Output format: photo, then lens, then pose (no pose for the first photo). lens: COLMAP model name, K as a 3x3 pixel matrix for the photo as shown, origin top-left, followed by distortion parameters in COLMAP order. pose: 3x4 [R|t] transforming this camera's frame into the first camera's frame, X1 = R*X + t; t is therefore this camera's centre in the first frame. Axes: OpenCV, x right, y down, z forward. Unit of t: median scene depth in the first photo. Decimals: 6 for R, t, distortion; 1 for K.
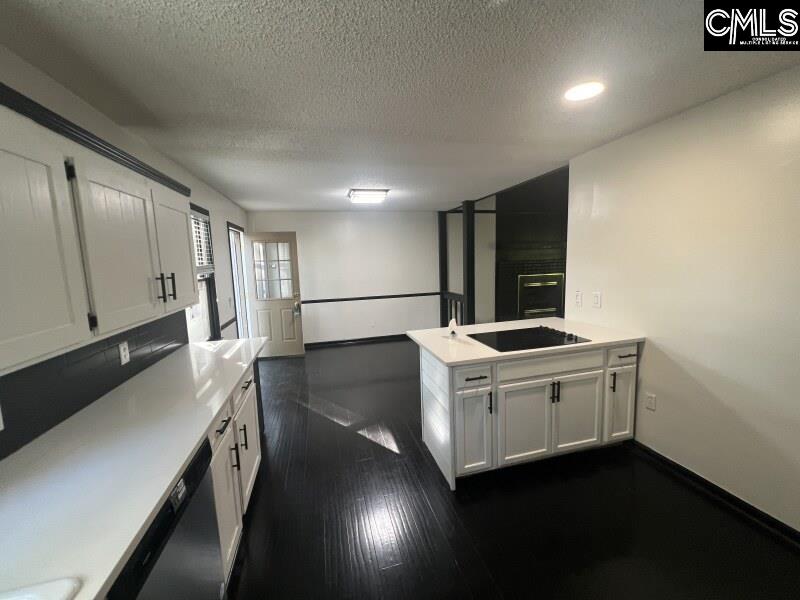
lens RADIAL K [[319.3, 0, 399.0], [0, 319.3, 298.1], [0, 0, 1]] dist [-0.000553, -0.000233]
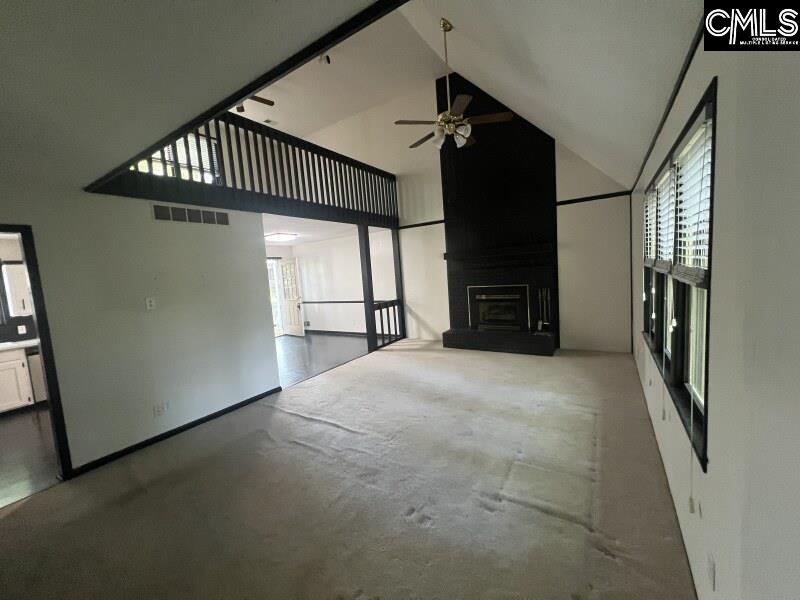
lens RADIAL K [[319.3, 0, 399.0], [0, 319.3, 298.1], [0, 0, 1]] dist [-0.000553, -0.000233]
pose [[0.681879, 0.049983, -0.729755, 0.922463], [-0.040592, 0.998711, 0.030476, -0.057827], [0.730338, 0.008841, 0.683029, 0.225138]]
